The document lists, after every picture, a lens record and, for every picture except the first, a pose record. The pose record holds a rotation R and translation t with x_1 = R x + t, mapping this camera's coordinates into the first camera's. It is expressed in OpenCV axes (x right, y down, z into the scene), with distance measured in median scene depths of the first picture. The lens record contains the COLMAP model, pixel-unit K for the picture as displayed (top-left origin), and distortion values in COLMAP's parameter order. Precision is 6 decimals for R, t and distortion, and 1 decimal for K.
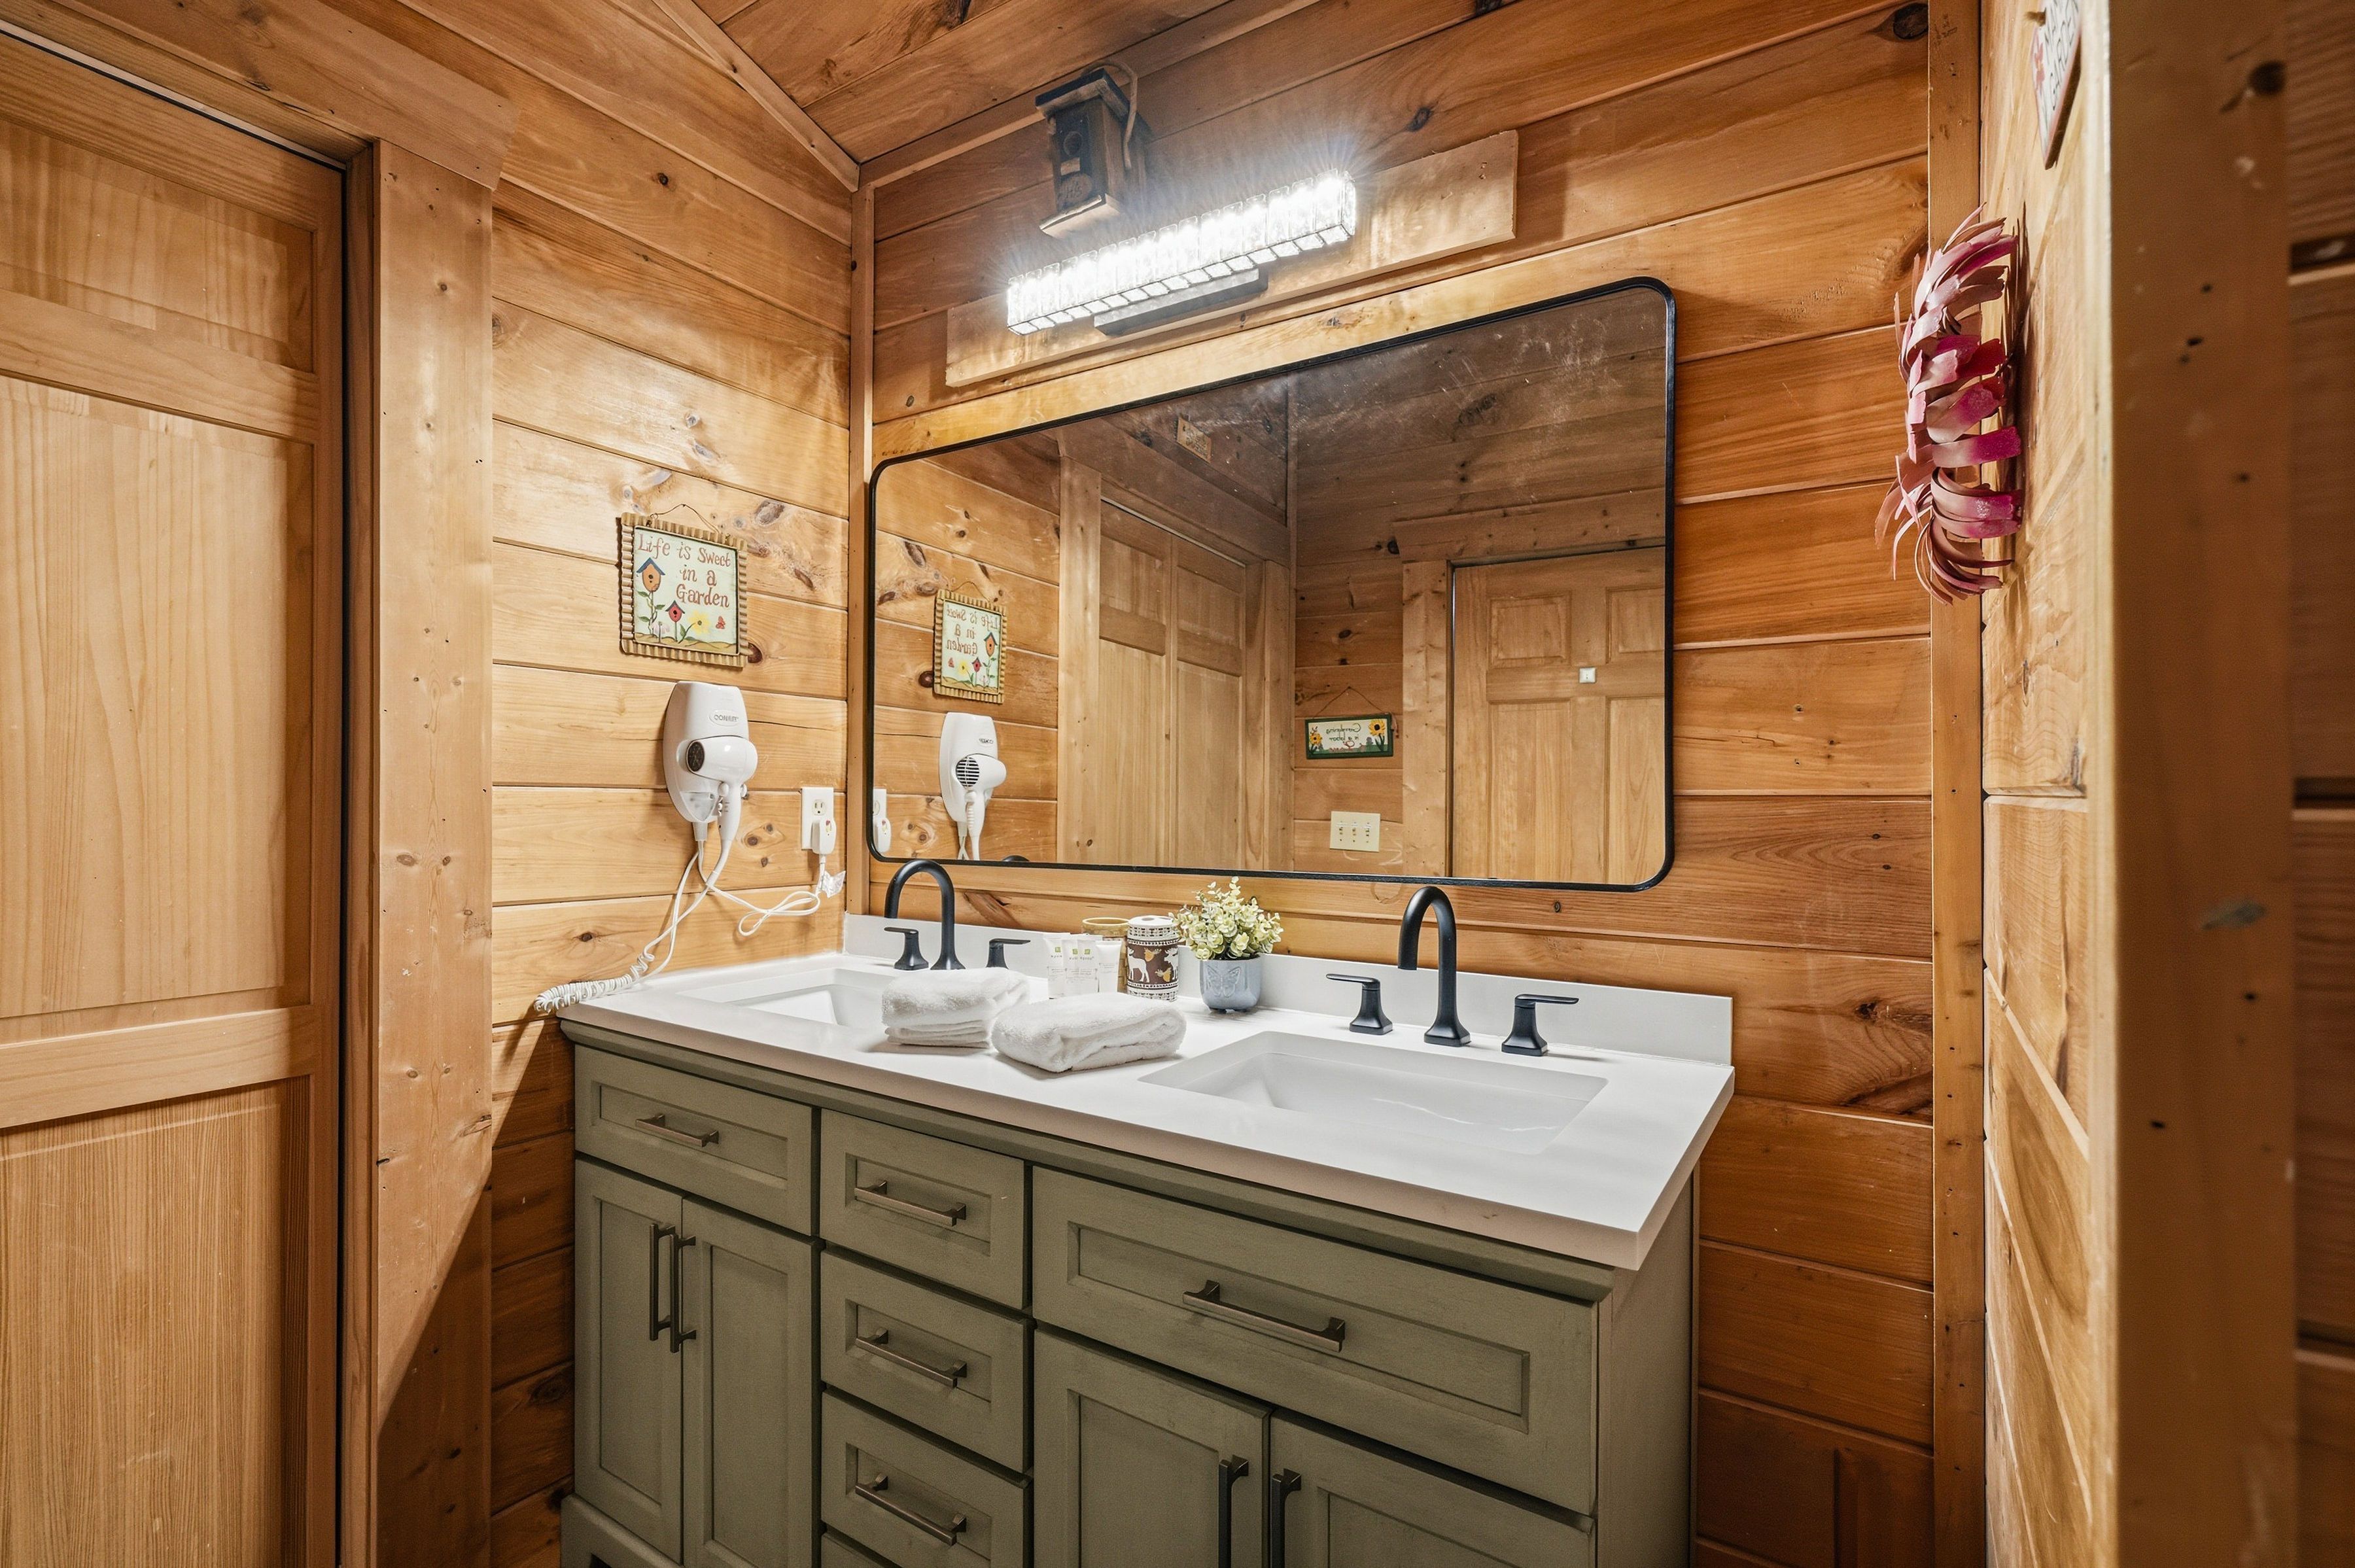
lens RADIAL K [[1096.4, 0, 1162.0], [0, 1096.4, 794.4], [0, 0, 1]] dist [-0.004713, 0.000766]
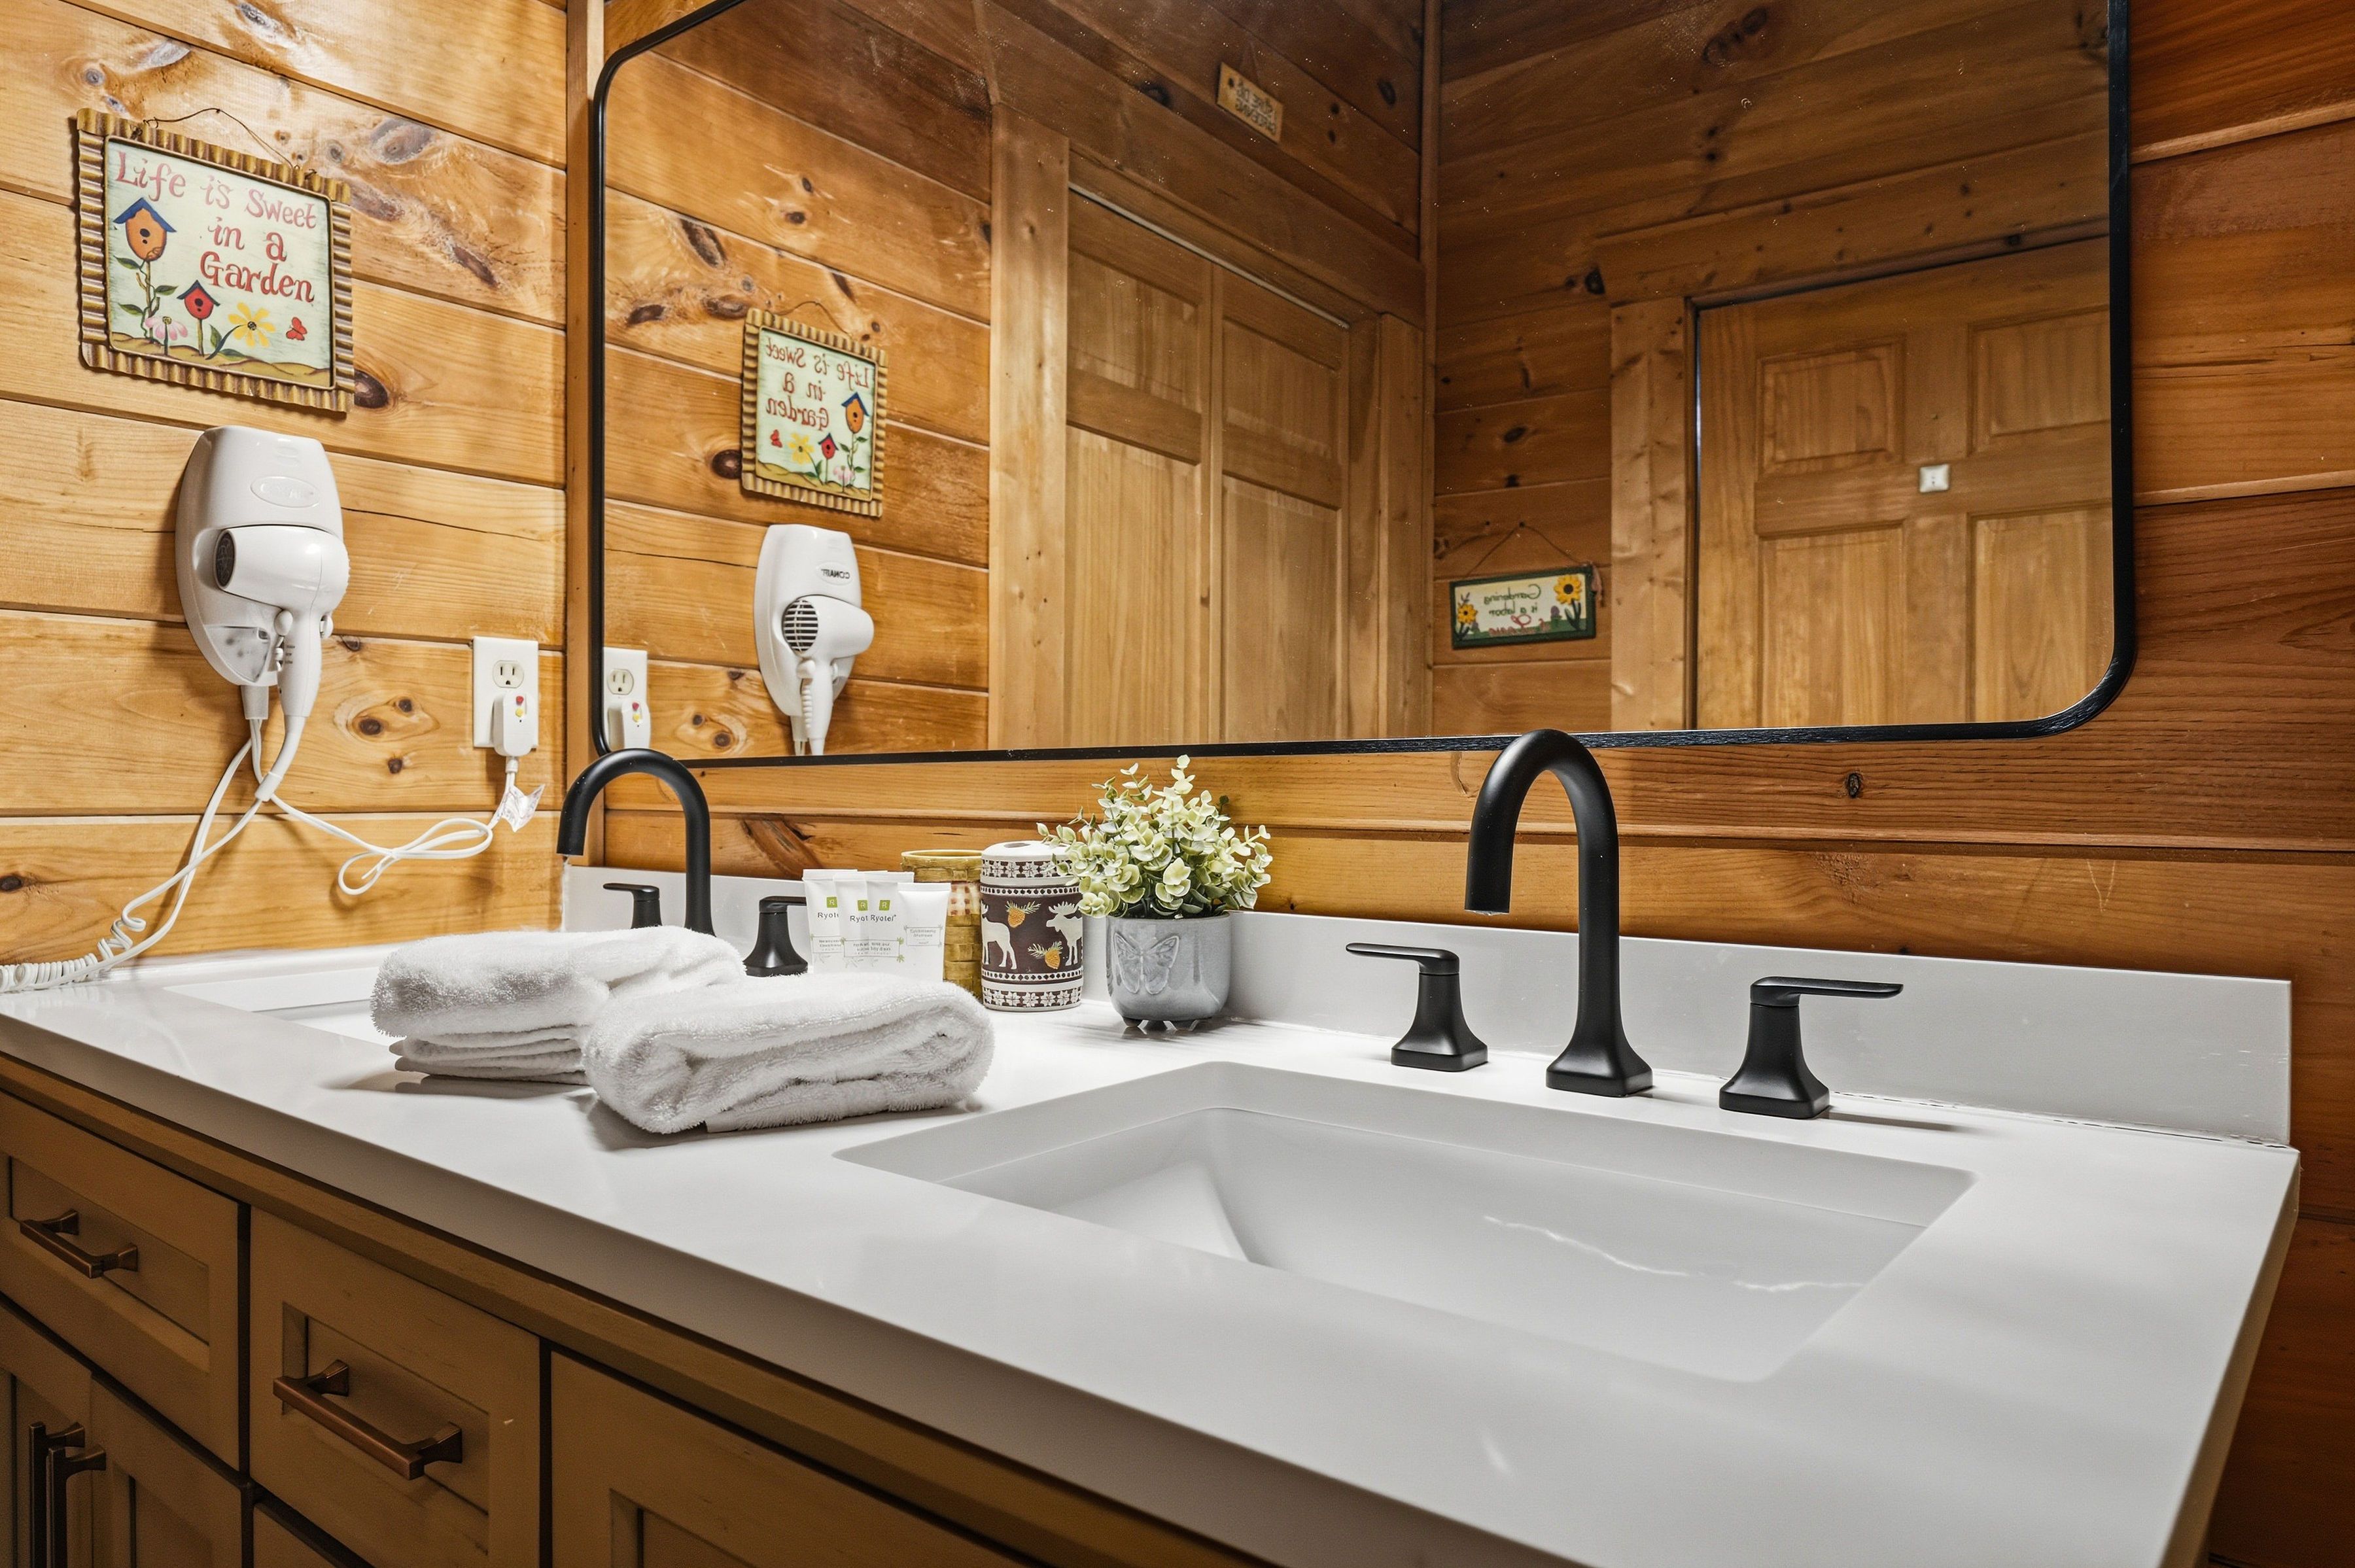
lens RADIAL K [[1525.6, 0, 1175.8], [0, 1525.6, 791.1], [0, 0, 1]] dist [-0.010055, 0.006245]
pose [[0.995343, -0.006182, -0.096200, 0.113014], [0.006719, 0.999964, 0.005257, 0.076464], [0.096164, -0.005879, 0.995348, 0.276653]]
